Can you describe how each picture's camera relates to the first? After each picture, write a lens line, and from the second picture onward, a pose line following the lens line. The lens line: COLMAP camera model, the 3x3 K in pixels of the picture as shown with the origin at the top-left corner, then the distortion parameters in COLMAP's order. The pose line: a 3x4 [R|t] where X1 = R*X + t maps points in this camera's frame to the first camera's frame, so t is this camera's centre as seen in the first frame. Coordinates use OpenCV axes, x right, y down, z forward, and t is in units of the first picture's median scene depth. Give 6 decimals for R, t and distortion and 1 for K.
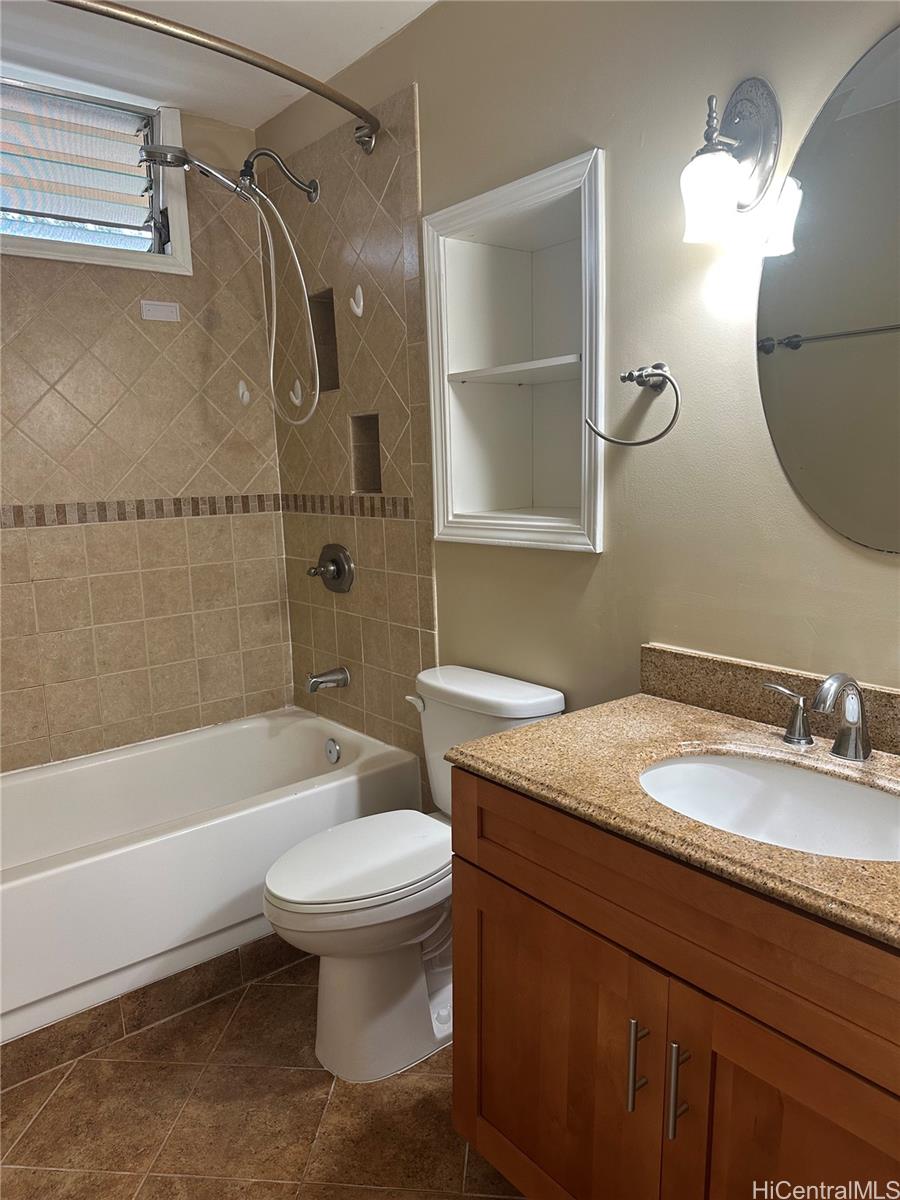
lens RADIAL K [[843.7, 0, 450.0], [0, 843.7, 600.0], [0, 0, 1]] dist [0.053016, -0.090936]
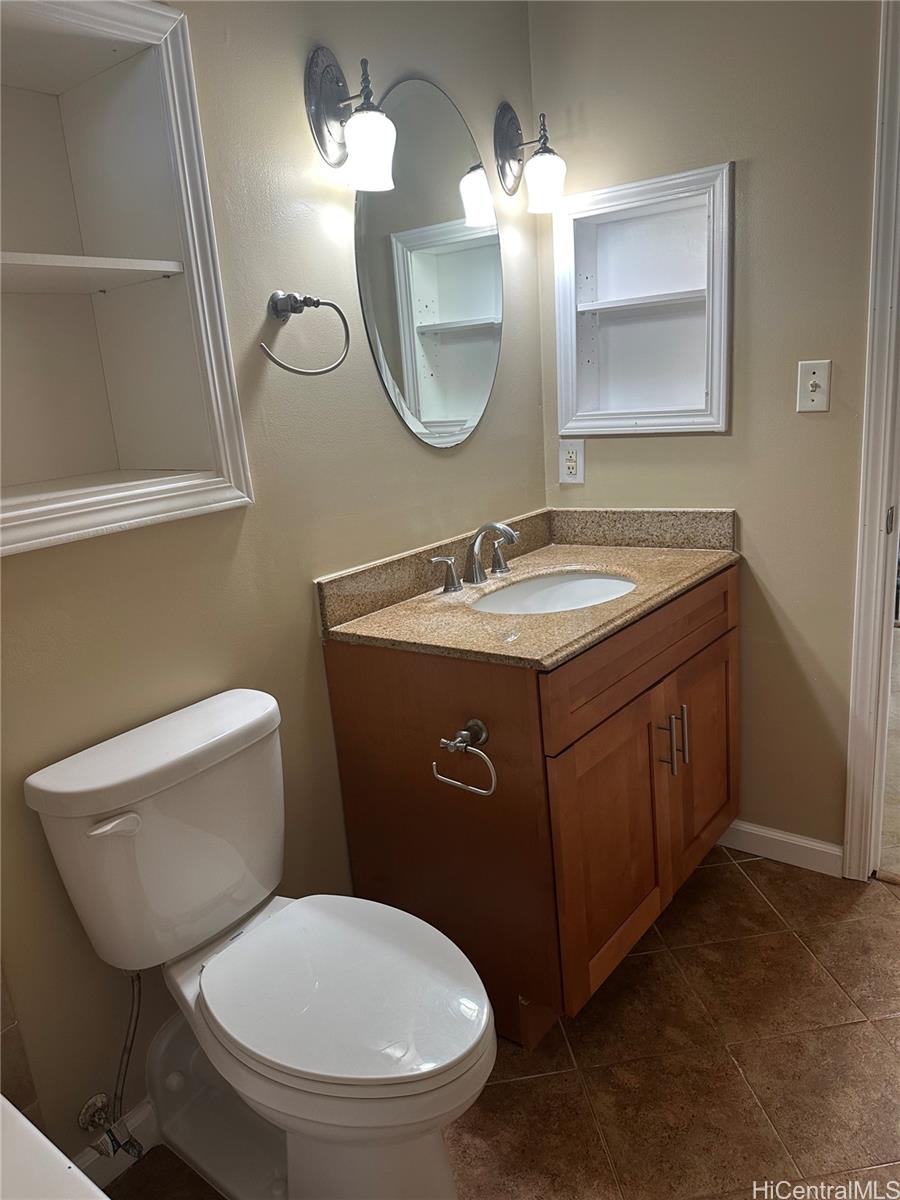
lens RADIAL K [[843.7, 0, 450.0], [0, 843.7, 600.0], [0, 0, 1]] dist [0.053016, -0.090936]
pose [[-0.238613, -0.195323, 0.951269, -0.839280], [0.240001, 0.937317, 0.252659, -0.156641], [-0.940991, 0.288593, -0.176778, 1.157665]]
